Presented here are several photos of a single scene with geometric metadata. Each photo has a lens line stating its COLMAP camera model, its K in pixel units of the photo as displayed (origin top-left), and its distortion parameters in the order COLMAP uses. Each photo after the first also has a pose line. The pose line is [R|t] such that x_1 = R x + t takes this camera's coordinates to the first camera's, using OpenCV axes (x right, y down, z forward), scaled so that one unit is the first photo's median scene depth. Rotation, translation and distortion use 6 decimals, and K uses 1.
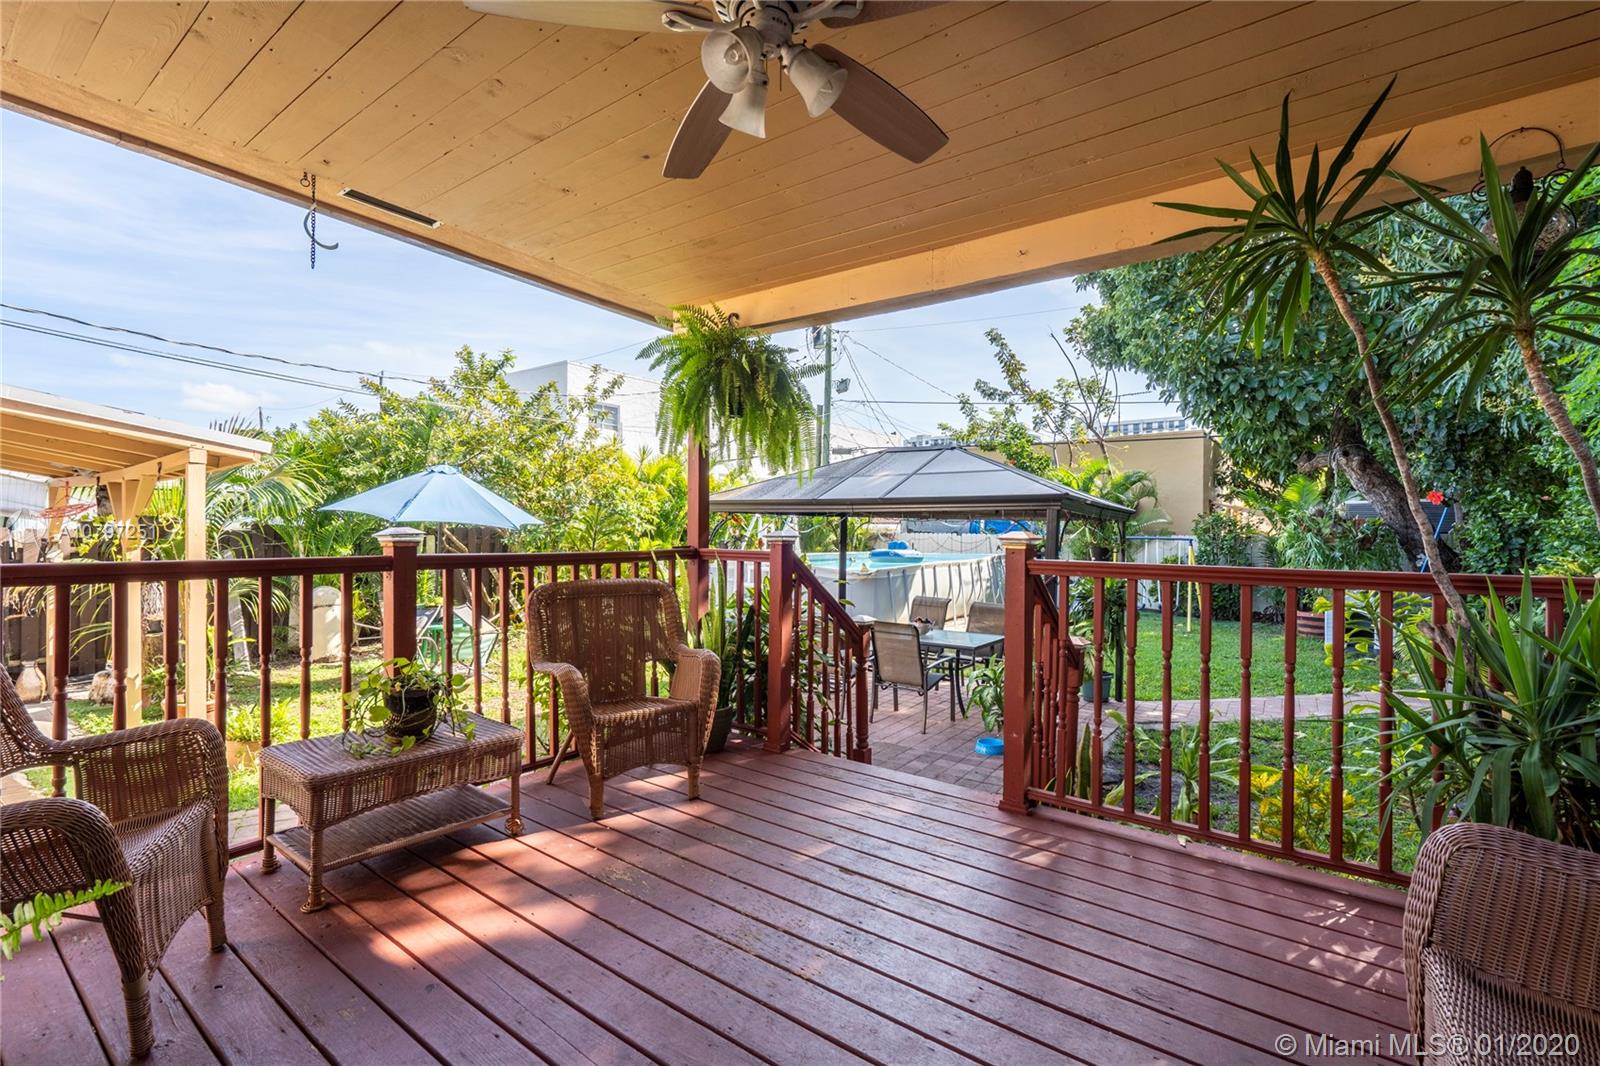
lens RADIAL K [[719.6, 0, 797.8], [0, 719.6, 539.2], [0, 0, 1]] dist [-0.005315, 0.000297]
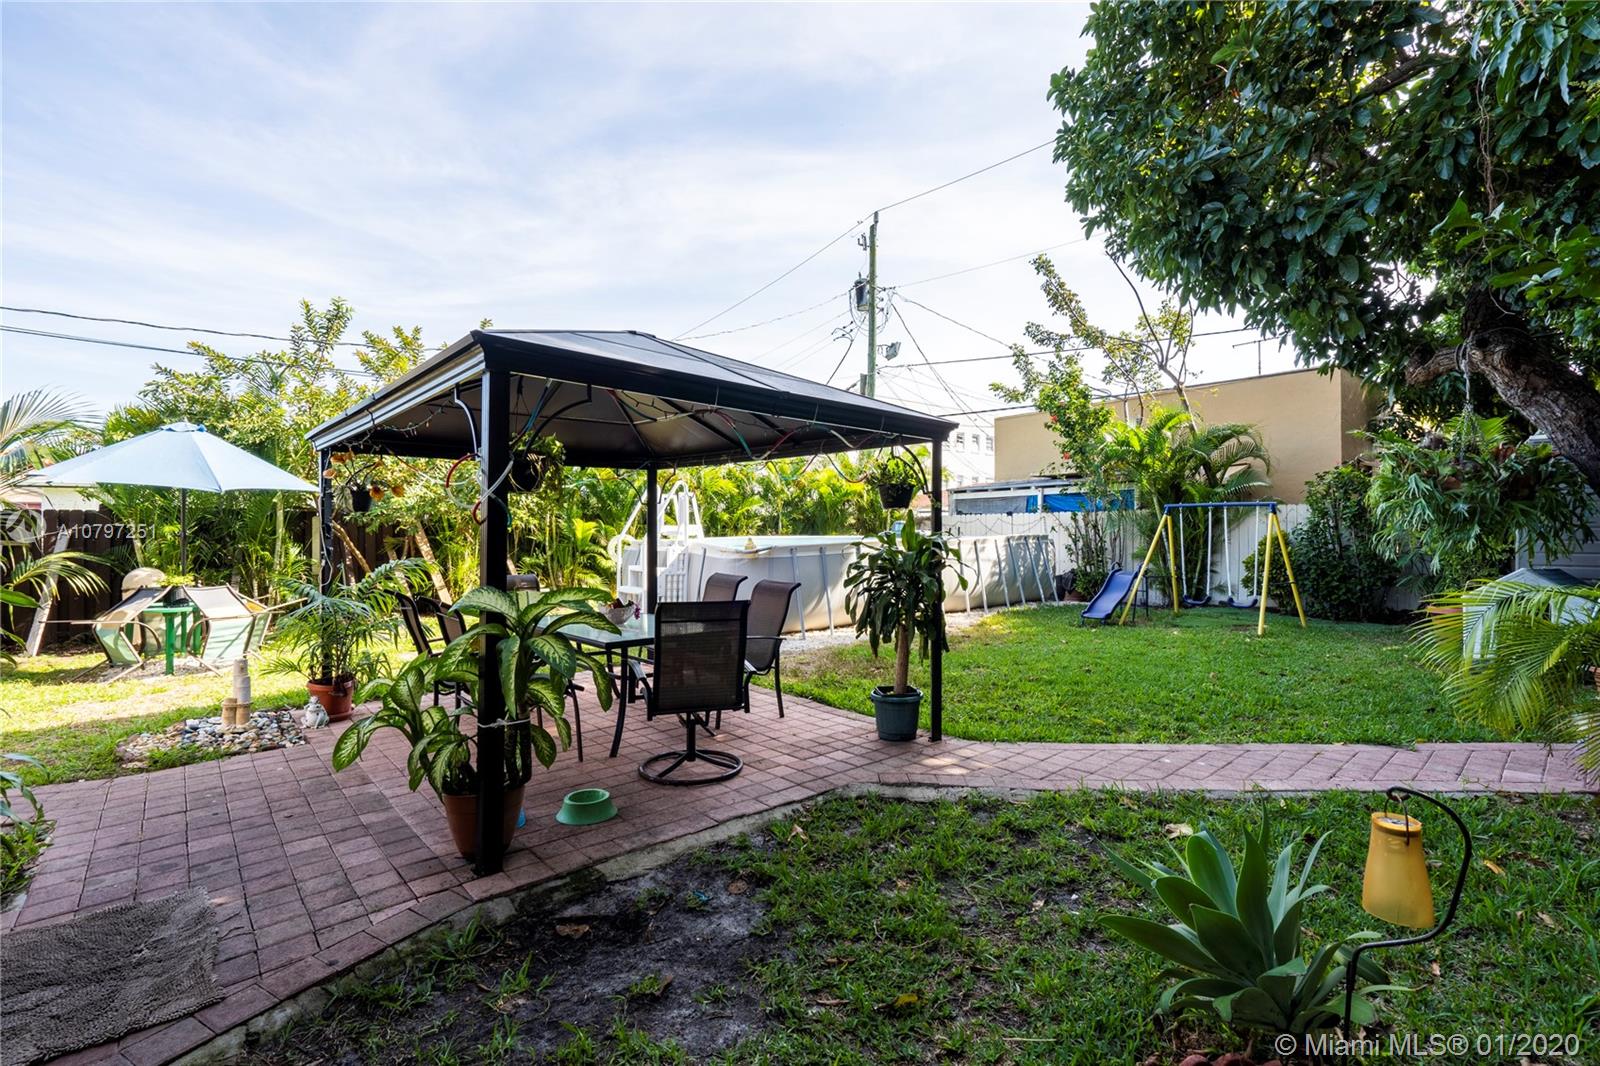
lens RADIAL K [[719.6, 0, 804.1], [0, 719.6, 537.9], [0, 0, 1]] dist [-0.005315, 0.000297]
pose [[0.972686, -0.015215, -0.231626, 0.202204], [0.013708, 0.999873, -0.008113, 0.025250], [0.231720, 0.004716, 0.972771, 0.163333]]
